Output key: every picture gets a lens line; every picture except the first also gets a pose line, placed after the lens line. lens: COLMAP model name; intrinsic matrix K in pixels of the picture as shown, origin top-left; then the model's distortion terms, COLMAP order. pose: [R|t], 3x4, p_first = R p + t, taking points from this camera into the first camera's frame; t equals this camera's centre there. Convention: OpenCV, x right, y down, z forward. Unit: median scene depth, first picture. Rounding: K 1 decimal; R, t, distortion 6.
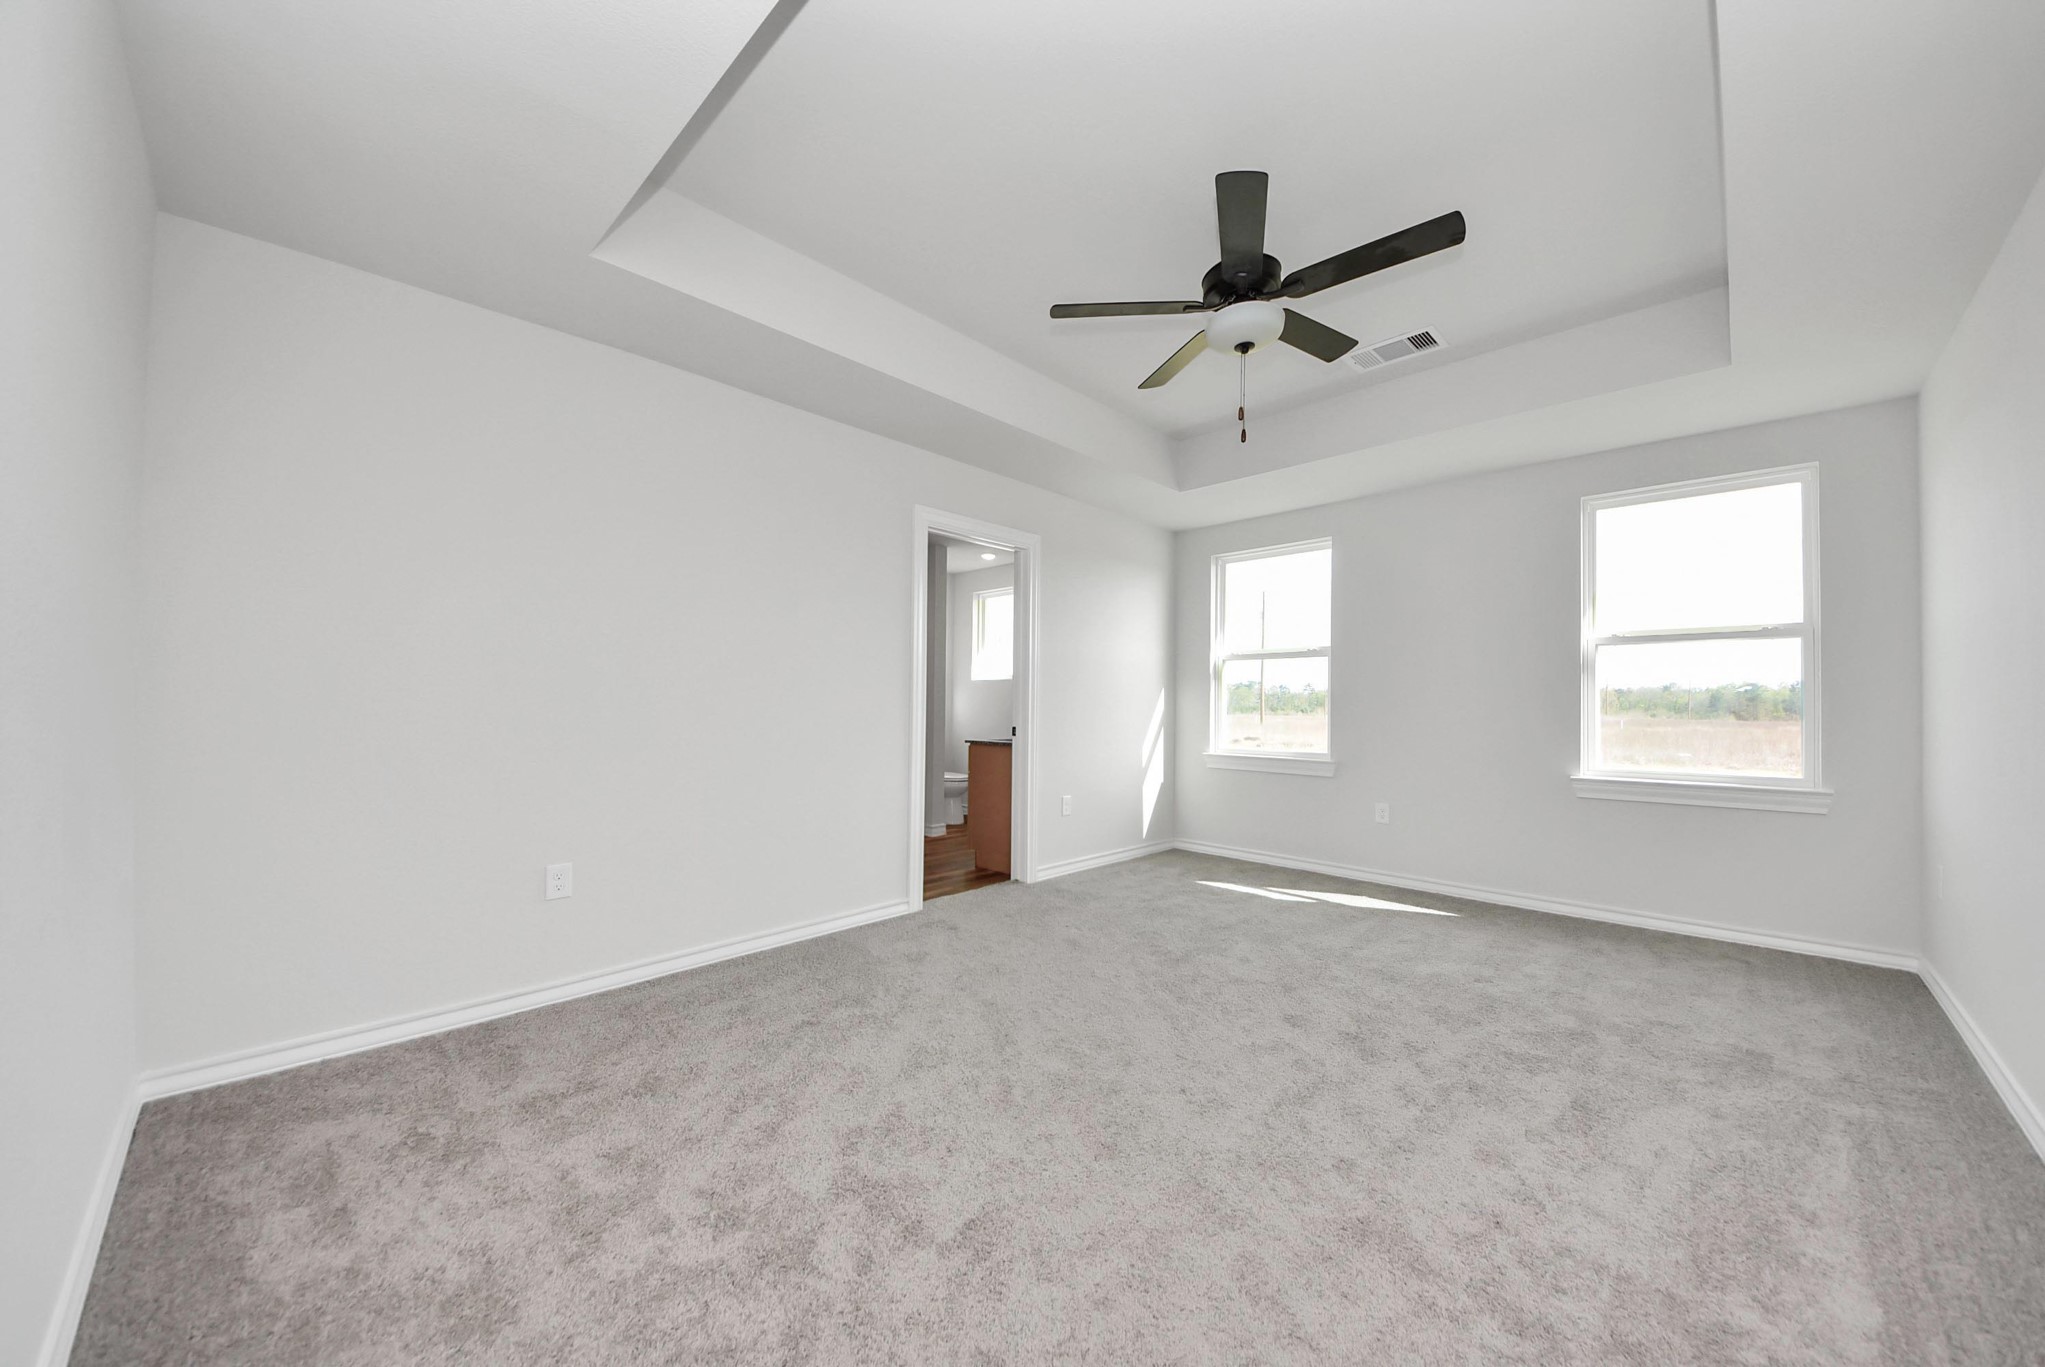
lens RADIAL K [[735.2, 0, 1047.4], [0, 735.2, 709.8], [0, 0, 1]] dist [0.002732, -0.007366]
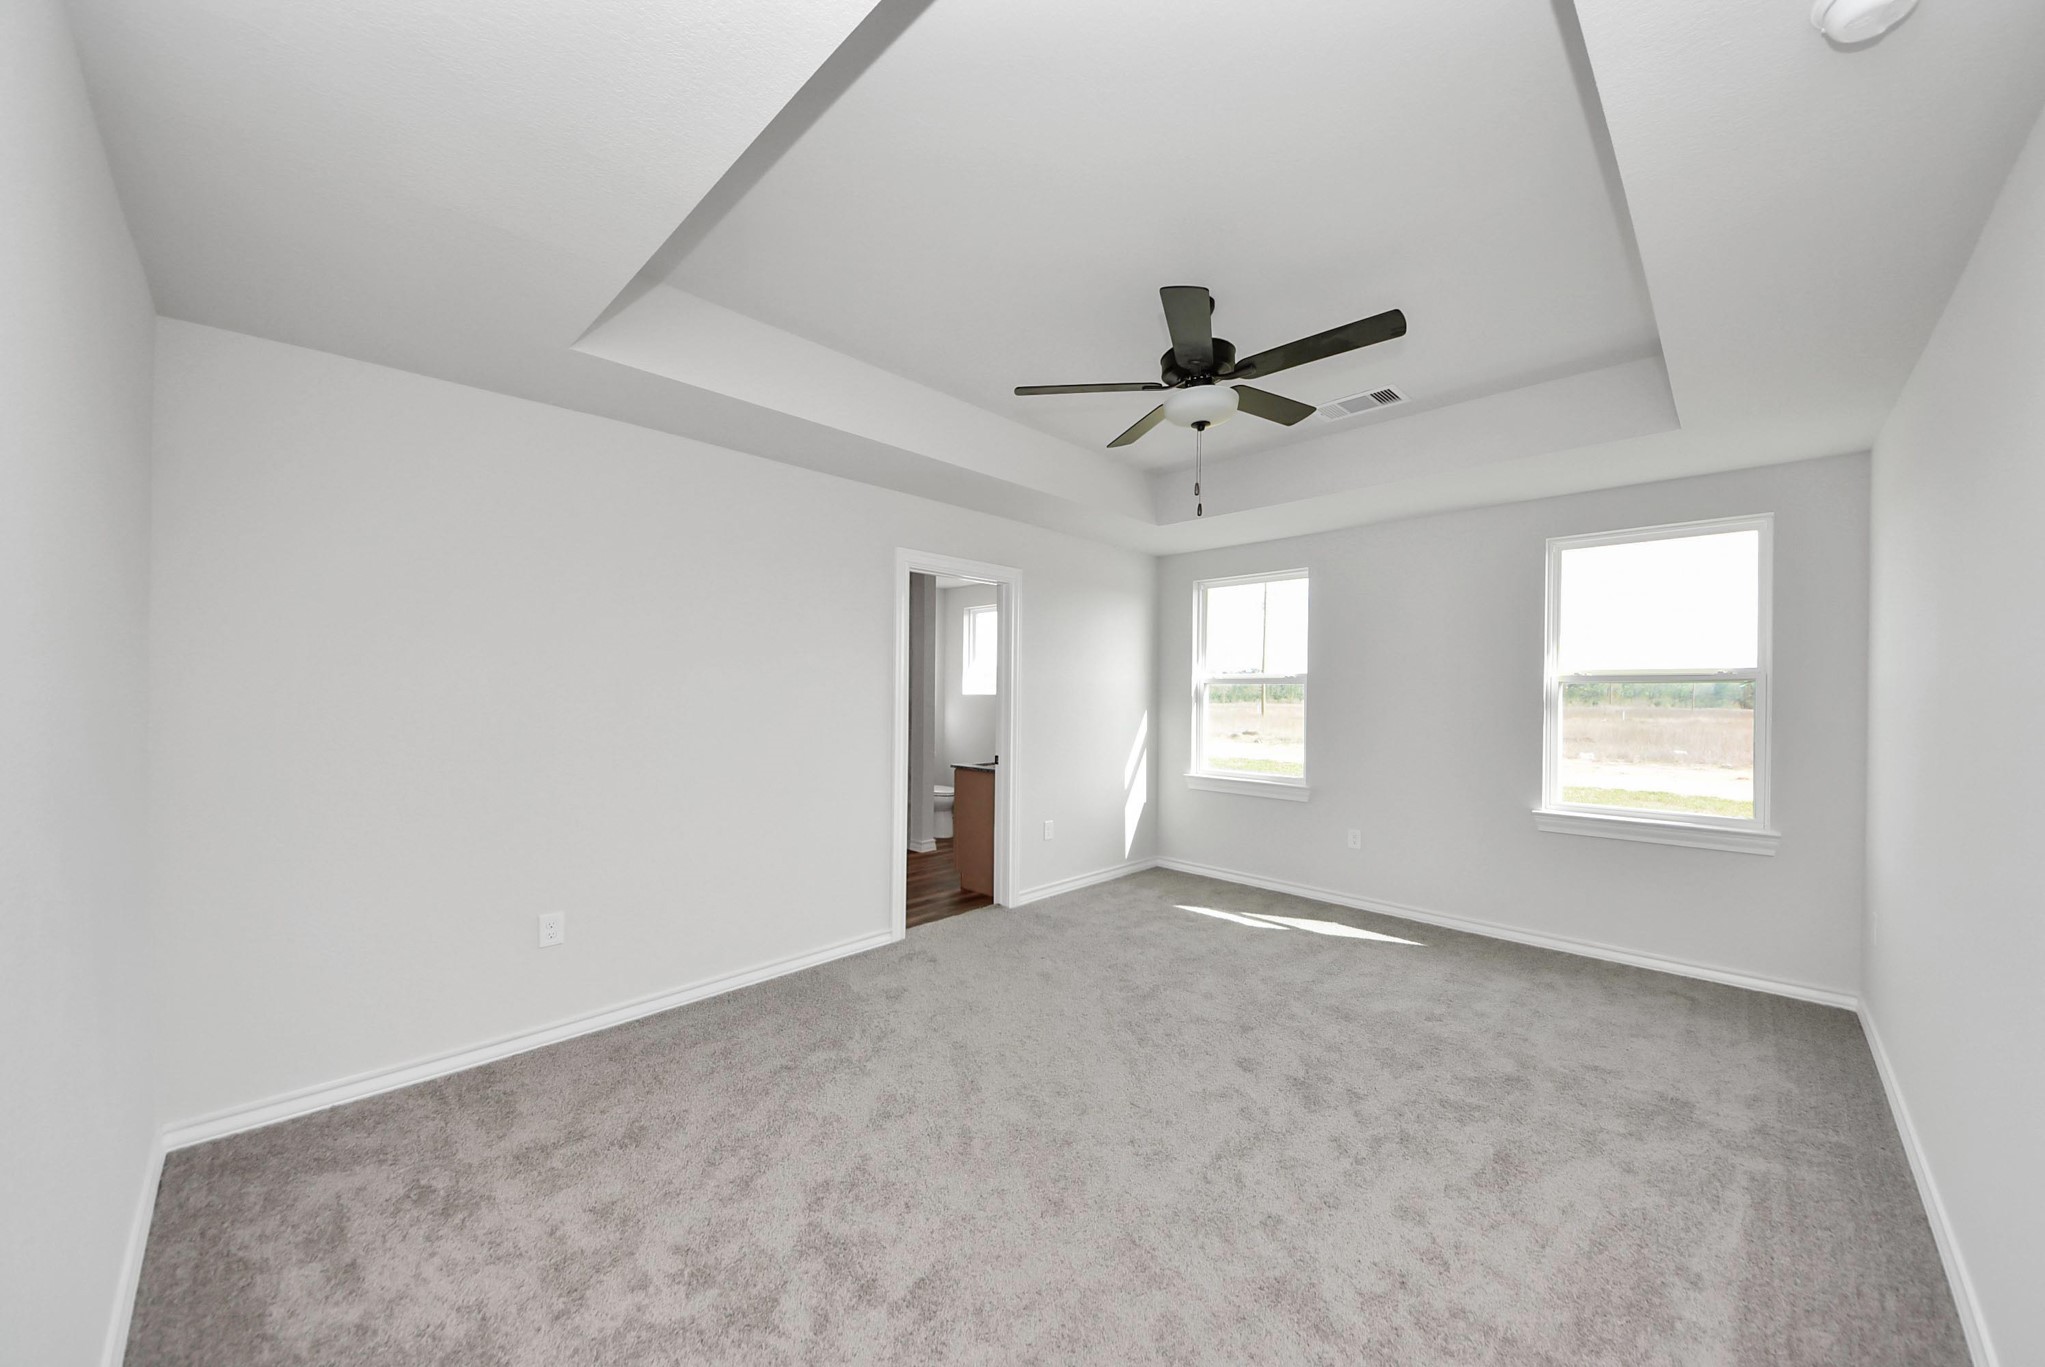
lens RADIAL K [[735.2, 0, 1046.6], [0, 735.2, 707.6], [0, 0, 1]] dist [0.002732, -0.007366]
pose [[0.999991, 0.000278, -0.004161, 0.047295], [-0.000225, 0.999920, 0.012665, -0.093036], [0.004164, -0.012664, 0.999911, -0.045616]]
